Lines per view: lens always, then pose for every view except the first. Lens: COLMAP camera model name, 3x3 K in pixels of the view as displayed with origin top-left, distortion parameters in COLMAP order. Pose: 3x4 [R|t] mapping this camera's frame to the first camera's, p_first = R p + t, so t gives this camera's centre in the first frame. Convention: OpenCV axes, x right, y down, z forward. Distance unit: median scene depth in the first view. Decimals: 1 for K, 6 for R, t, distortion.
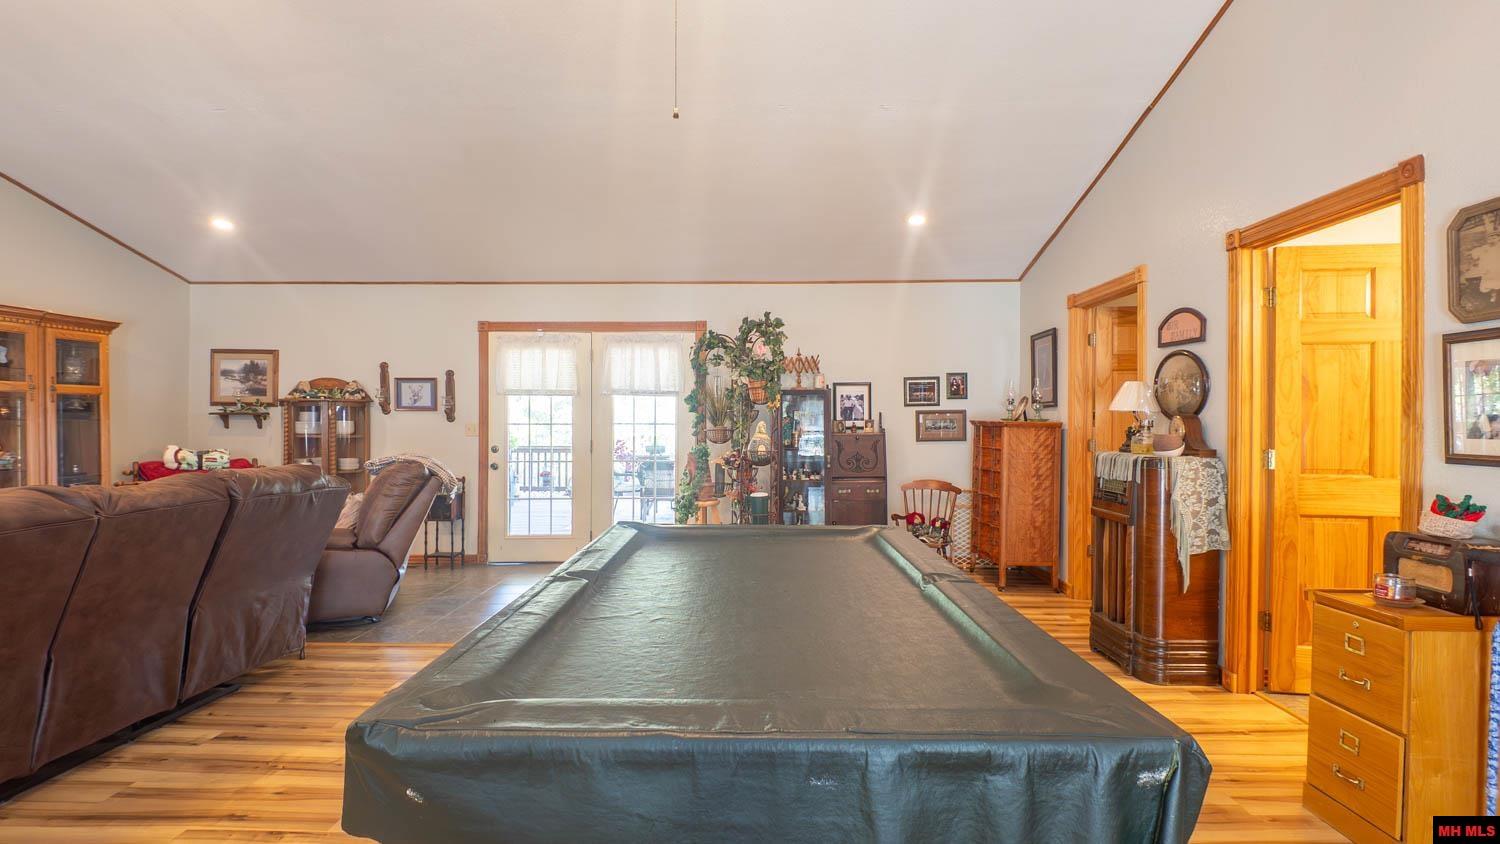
lens RADIAL K [[771.6, 0, 753.9], [0, 771.6, 422.5], [0, 0, 1]] dist [0.054691, -0.065511]
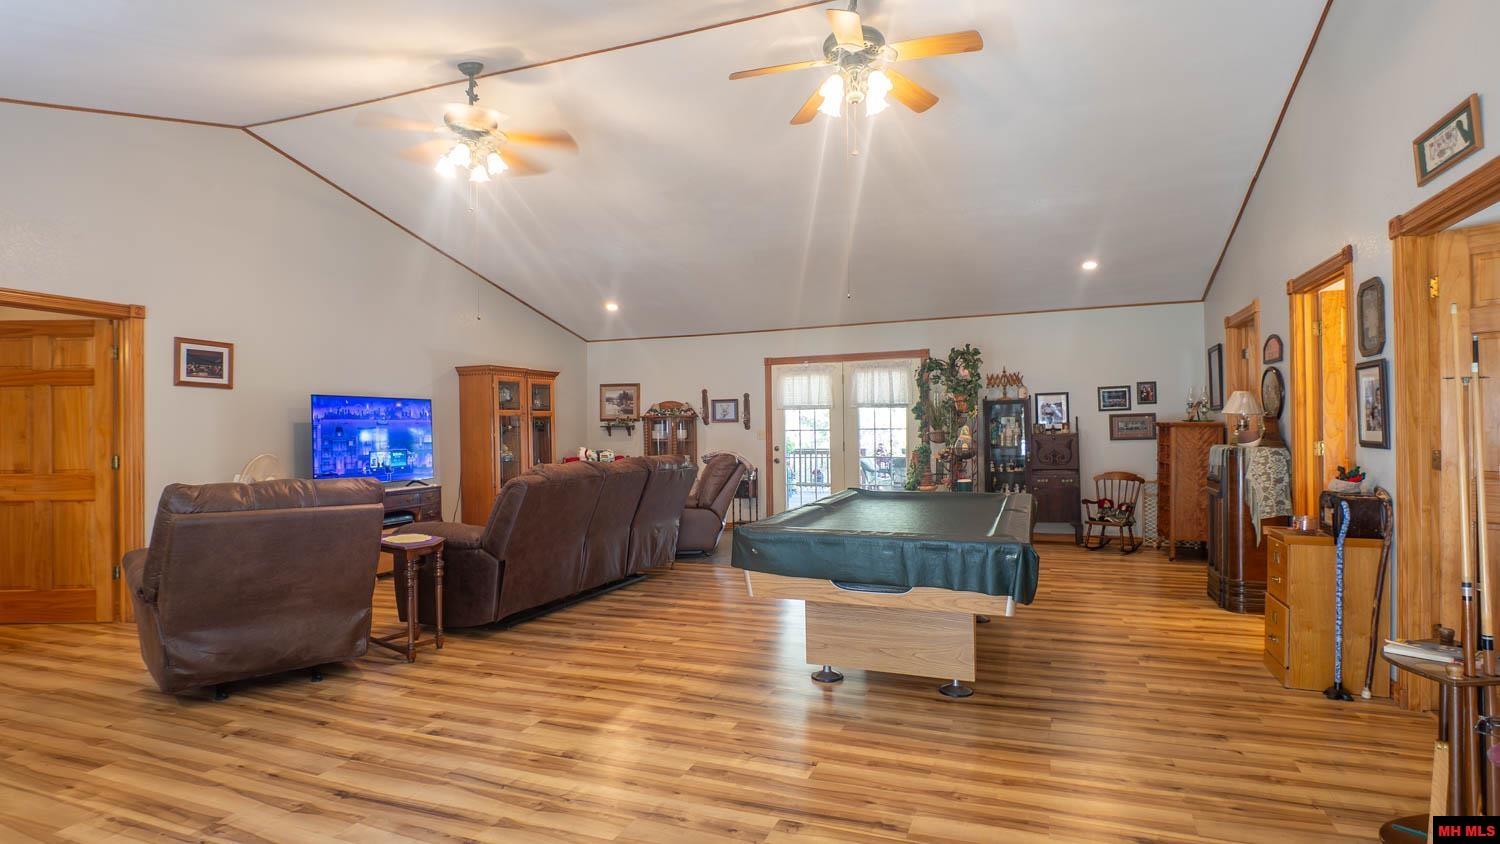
lens RADIAL K [[771.6, 0, 753.9], [0, 771.6, 422.5], [0, 0, 1]] dist [0.054691, -0.065511]
pose [[0.939033, -0.017936, -0.343360, 0.107887], [0.015489, 0.999831, -0.009868, 0.000384], [0.343479, 0.003948, 0.939152, -0.327892]]
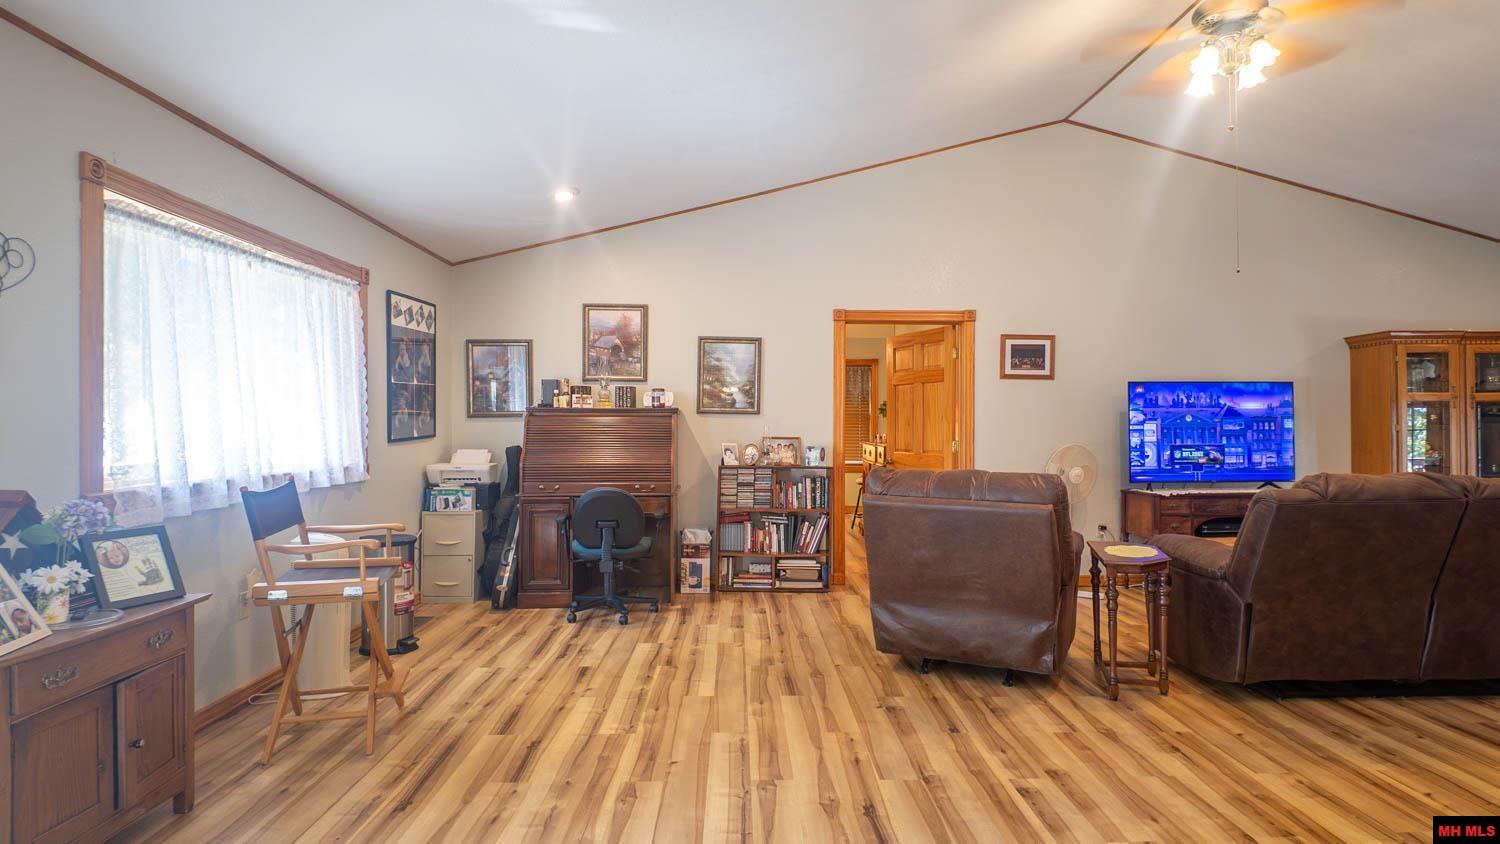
lens RADIAL K [[775.9, 0, 752.7], [0, 775.9, 423.1], [0, 0, 1]] dist [-0.012986, -0.000428]
pose [[0.047062, -0.006235, -0.998873, 0.137505], [0.000583, 0.999981, -0.006214, 0.000969], [0.998892, -0.000290, 0.047065, -0.093745]]
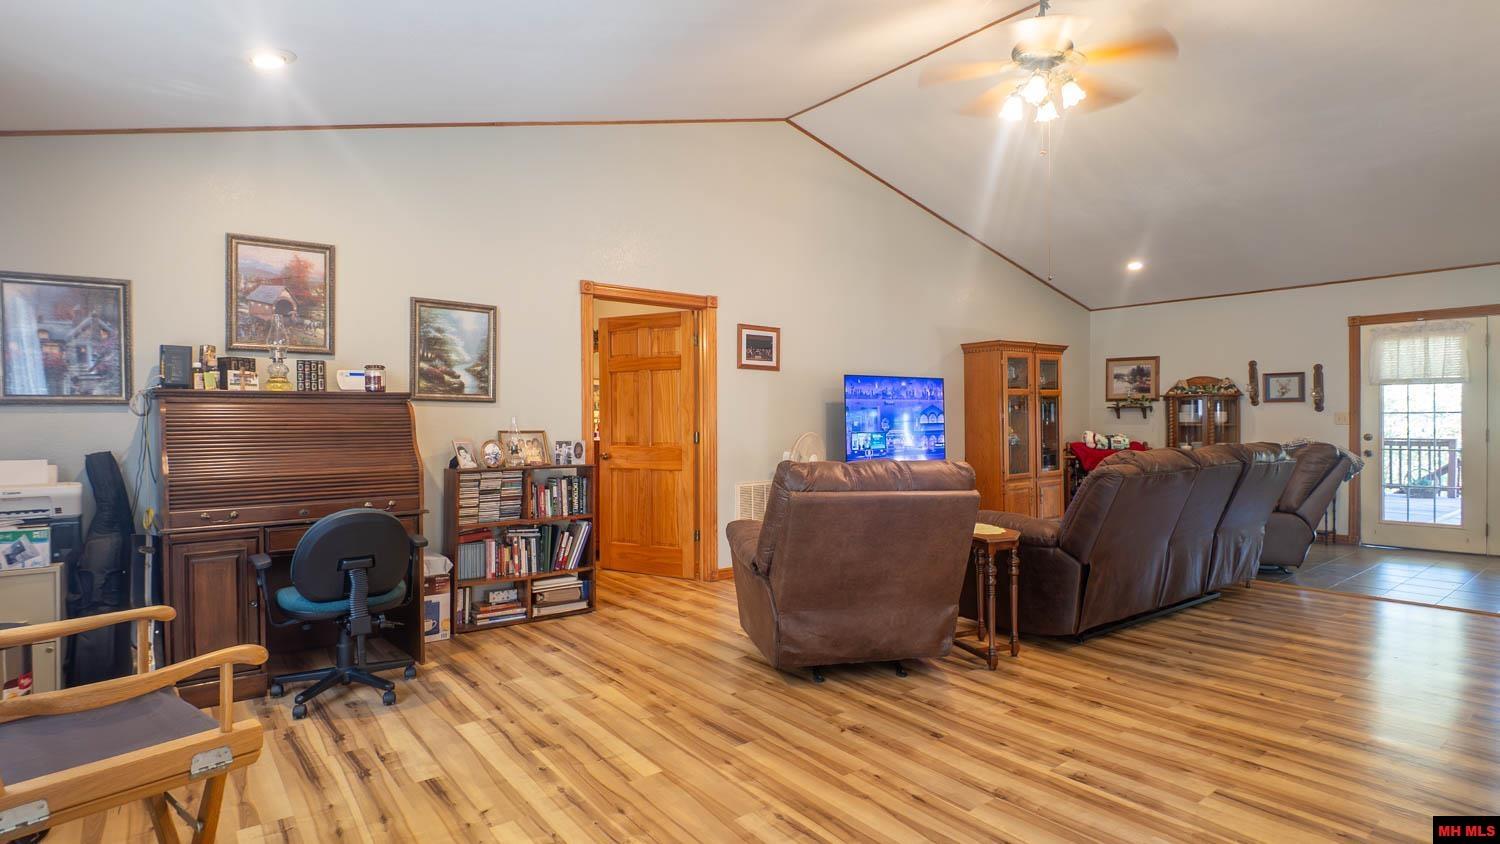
lens RADIAL K [[780.2, 0, 763.1], [0, 780.2, 421.8], [0, 0, 1]] dist [0.025052, -0.043783]
pose [[0.639915, -0.002630, -0.768441, -0.047564], [0.008944, 0.999952, 0.004026, 0.002206], [0.768394, -0.009449, 0.639908, -0.313644]]
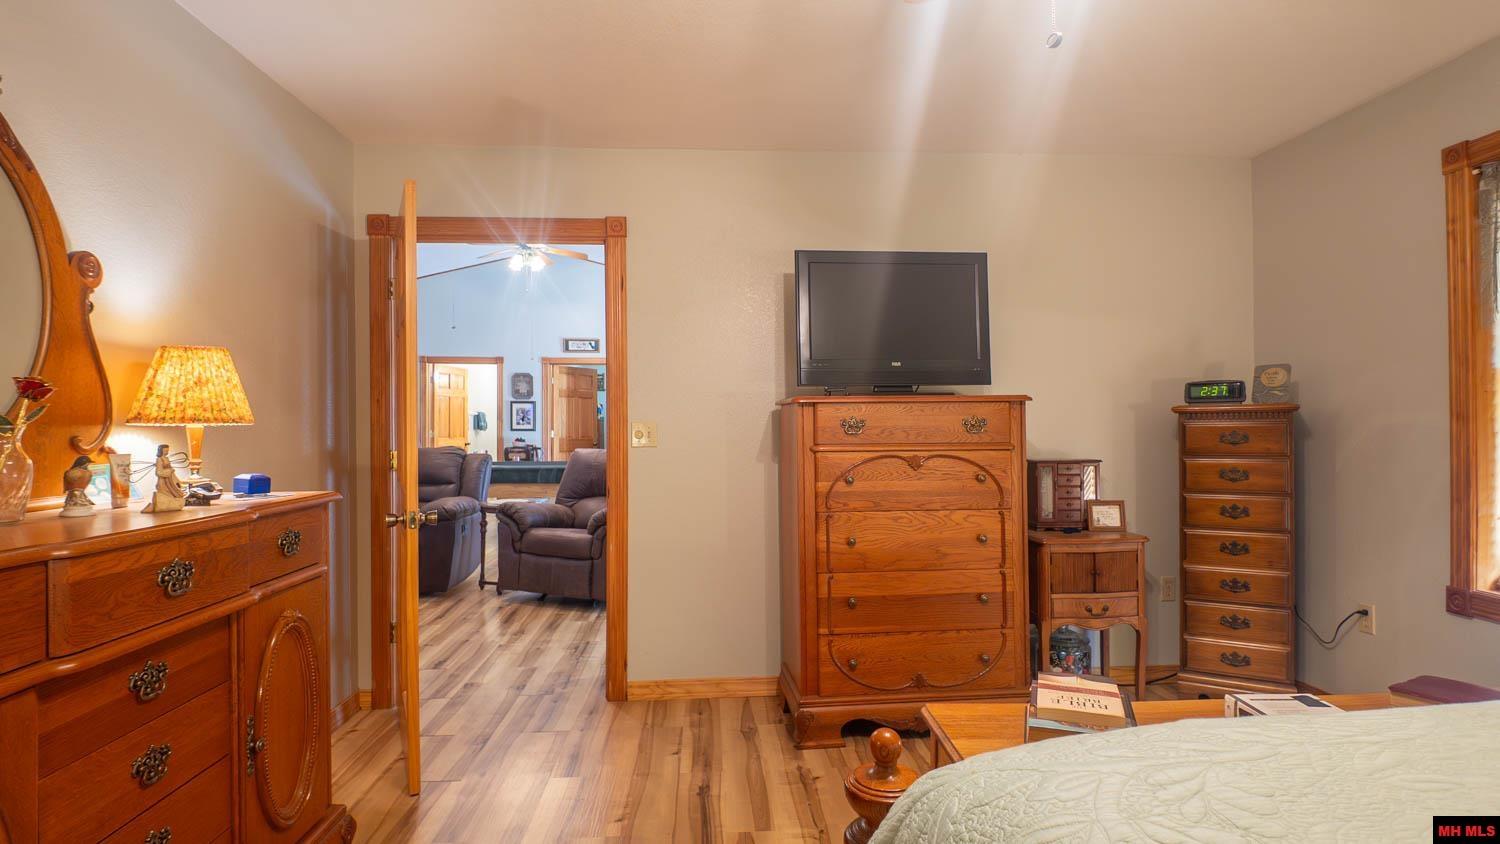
lens RADIAL K [[771.6, 0, 753.9], [0, 771.6, 422.5], [0, 0, 1]] dist [0.054691, -0.065511]
pose [[-0.082159, 0.002601, 0.996616, -1.314147], [0.008732, 0.999960, -0.001890, 0.009838], [-0.996581, 0.008547, -0.082178, -0.001171]]
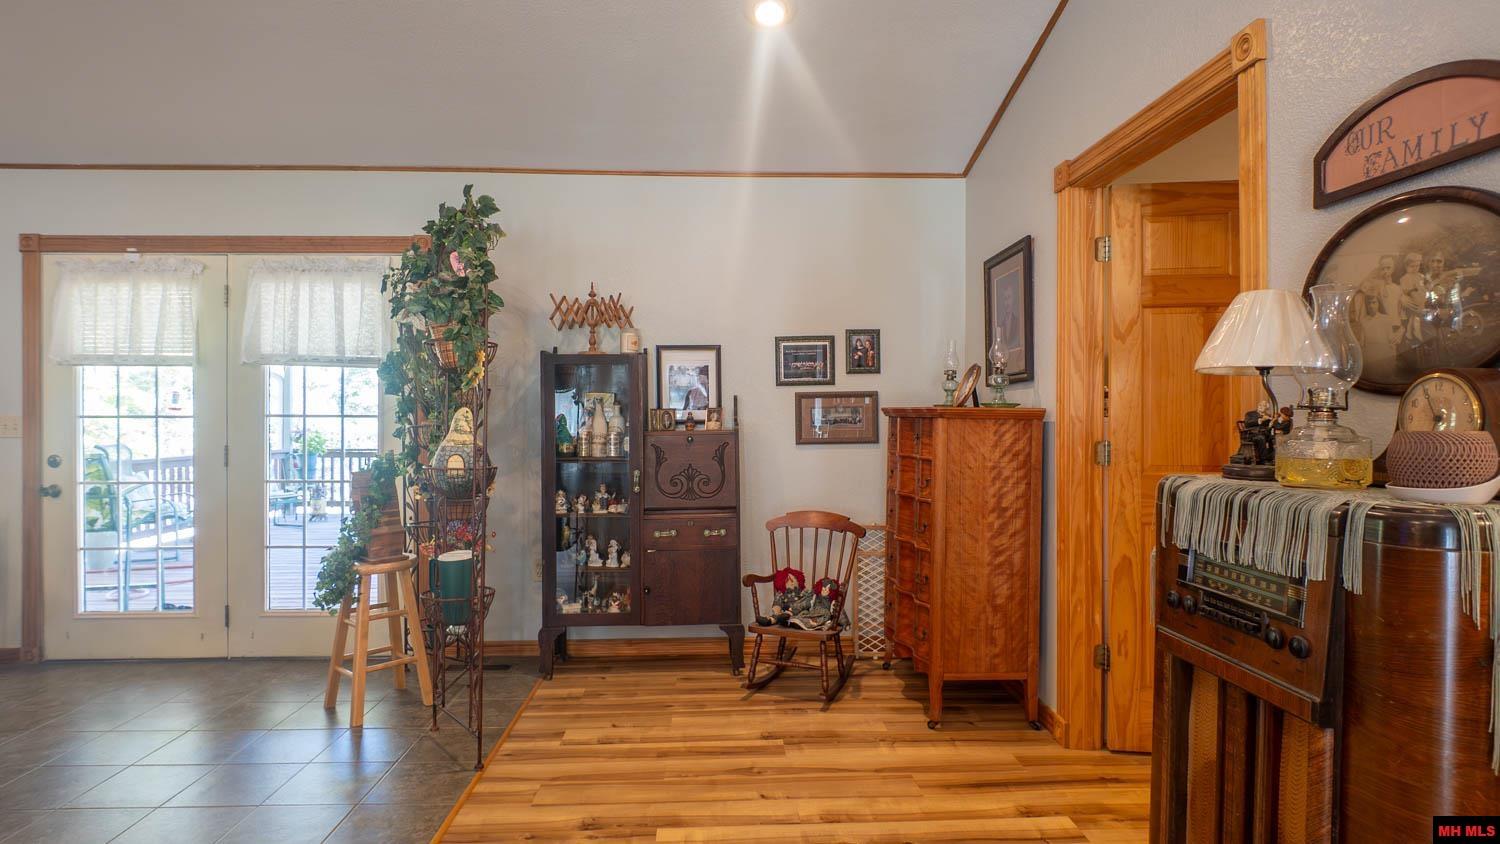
lens RADIAL K [[771.6, 0, 753.9], [0, 771.6, 422.5], [0, 0, 1]] dist [0.054691, -0.065511]
pose [[0.997805, -0.002996, 0.066155, 0.140039], [0.002864, 0.999994, 0.002082, 0.006273], [-0.066161, -0.001888, 0.997807, 0.414397]]
